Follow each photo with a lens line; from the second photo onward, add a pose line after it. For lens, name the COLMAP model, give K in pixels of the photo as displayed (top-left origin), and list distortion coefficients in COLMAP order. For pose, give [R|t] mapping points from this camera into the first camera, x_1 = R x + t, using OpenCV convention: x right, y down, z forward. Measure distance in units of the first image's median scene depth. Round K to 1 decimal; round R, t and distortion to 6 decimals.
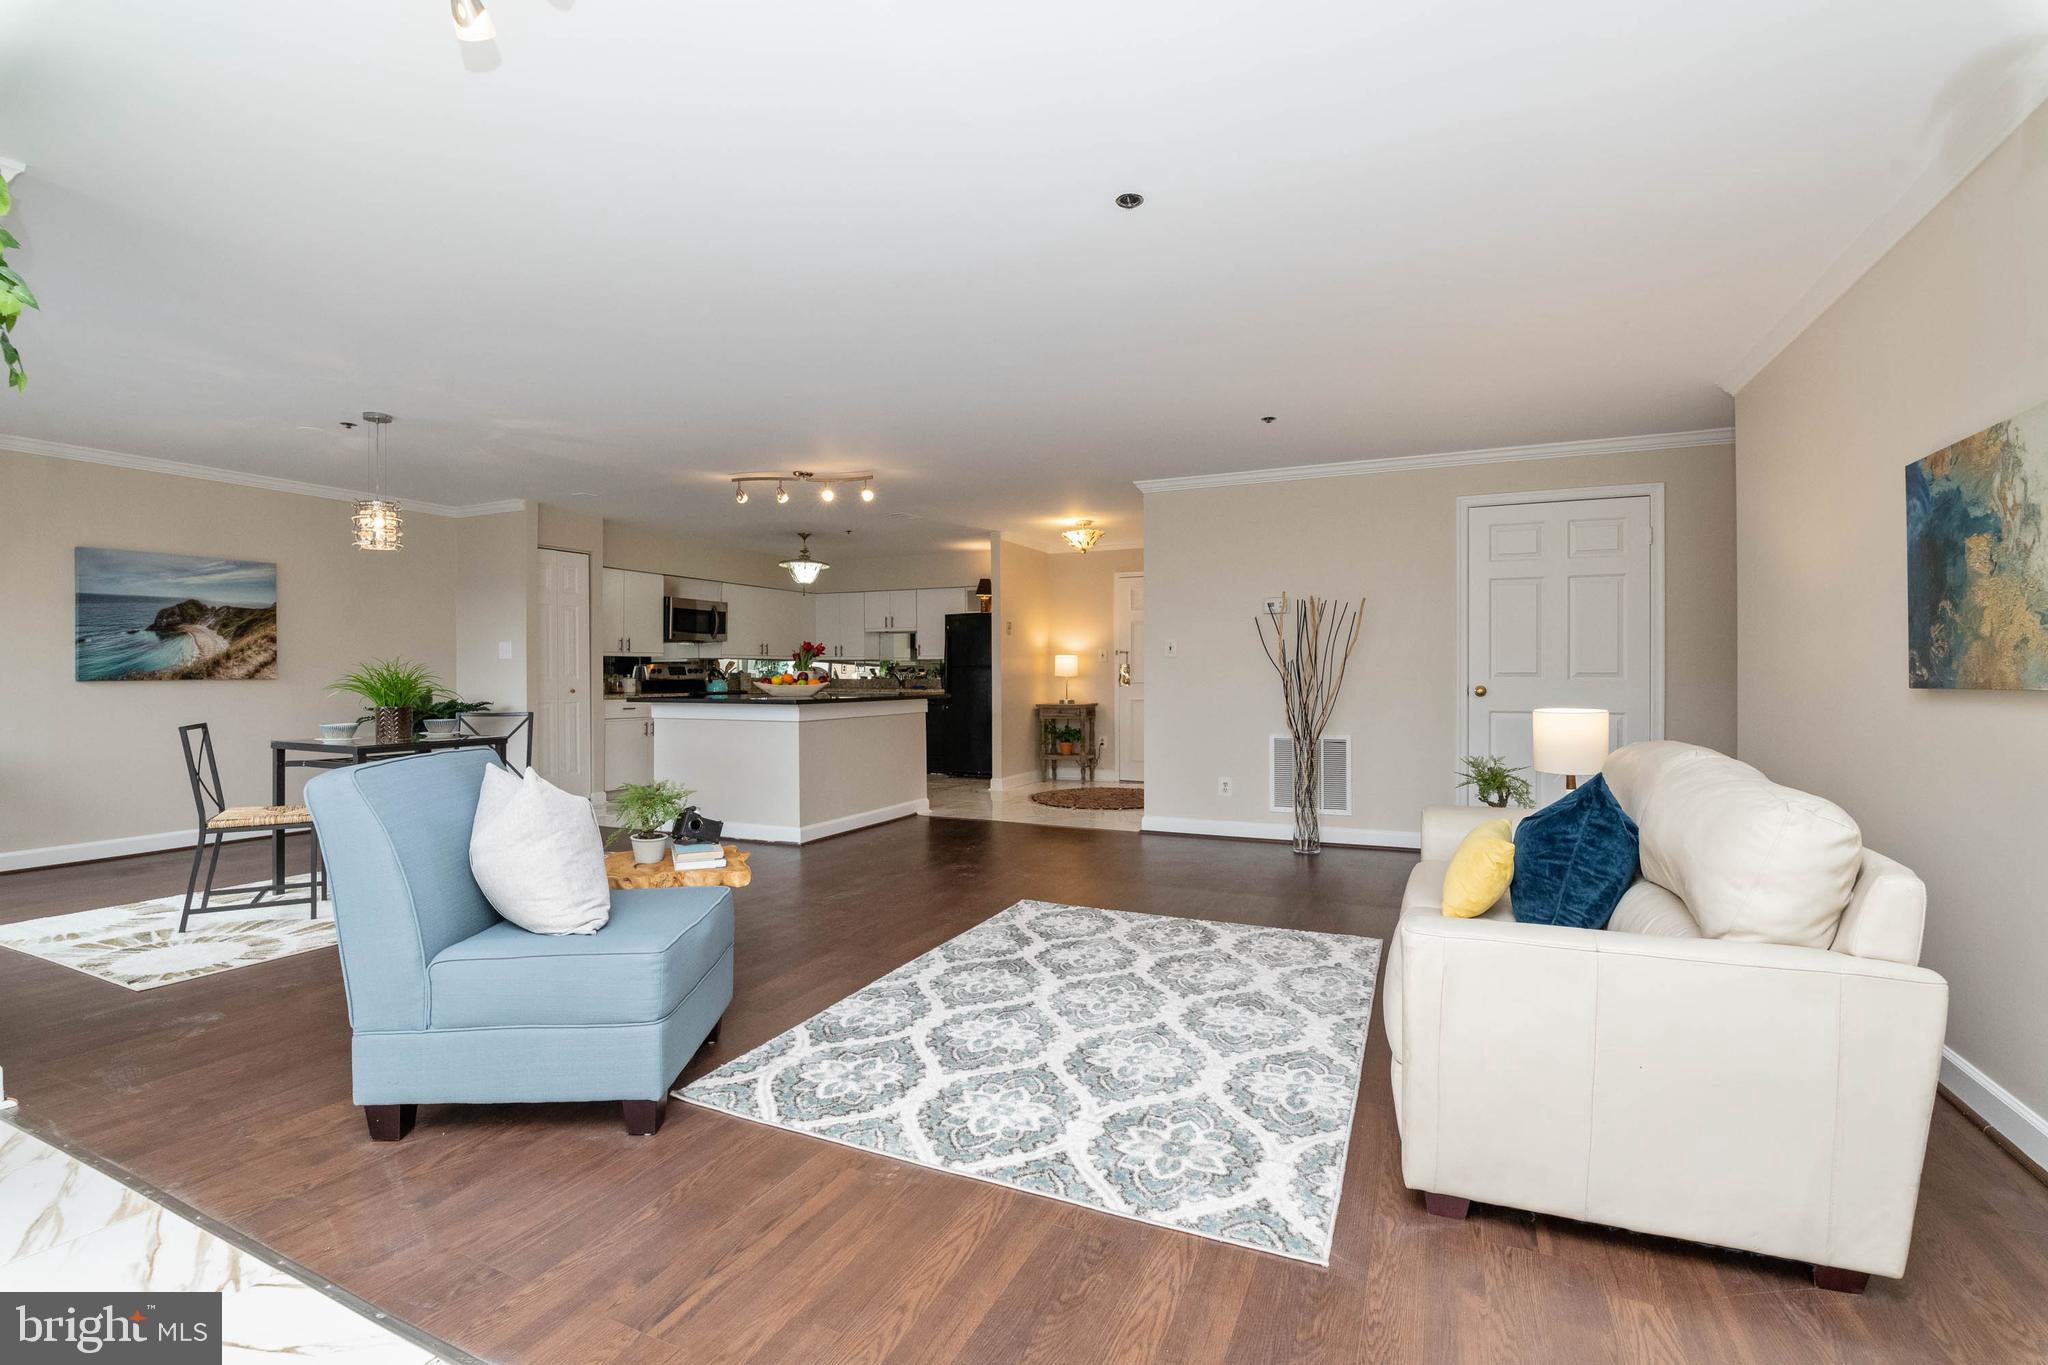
lens RADIAL K [[893.6, 0, 1018.2], [0, 893.6, 669.8], [0, 0, 1]] dist [-0.004330, -0.001280]
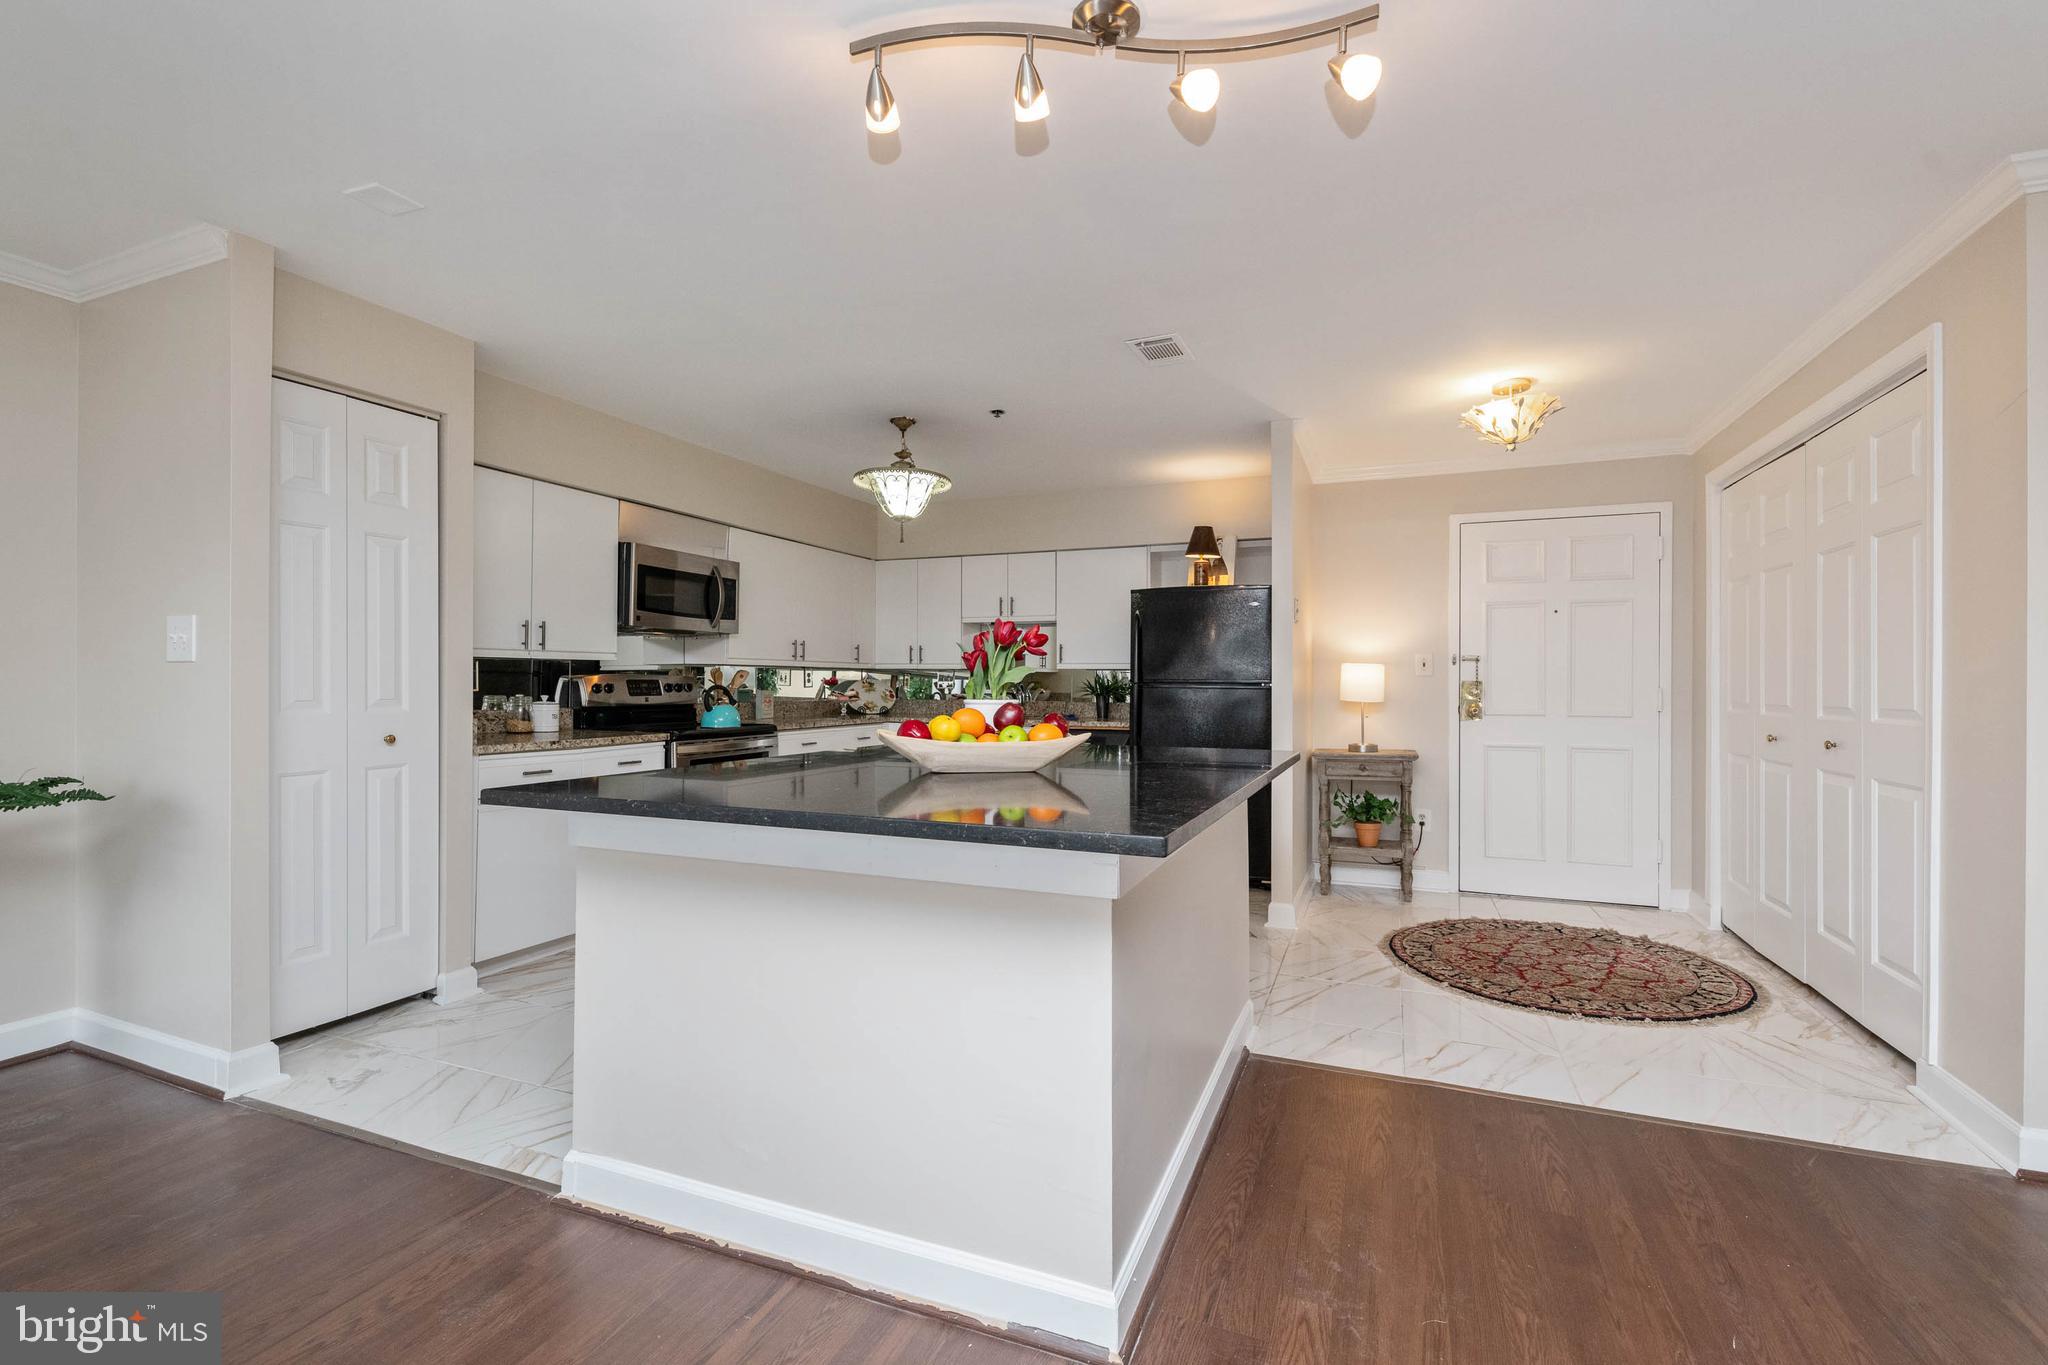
lens RADIAL K [[893.6, 0, 1025.1], [0, 893.6, 680.4], [0, 0, 1]] dist [-0.004330, -0.001280]
pose [[0.998968, 0.006673, 0.044936, -0.199347], [-0.006690, 0.999978, 0.000232, -0.005271], [-0.044933, -0.000532, 0.998990, 0.510988]]
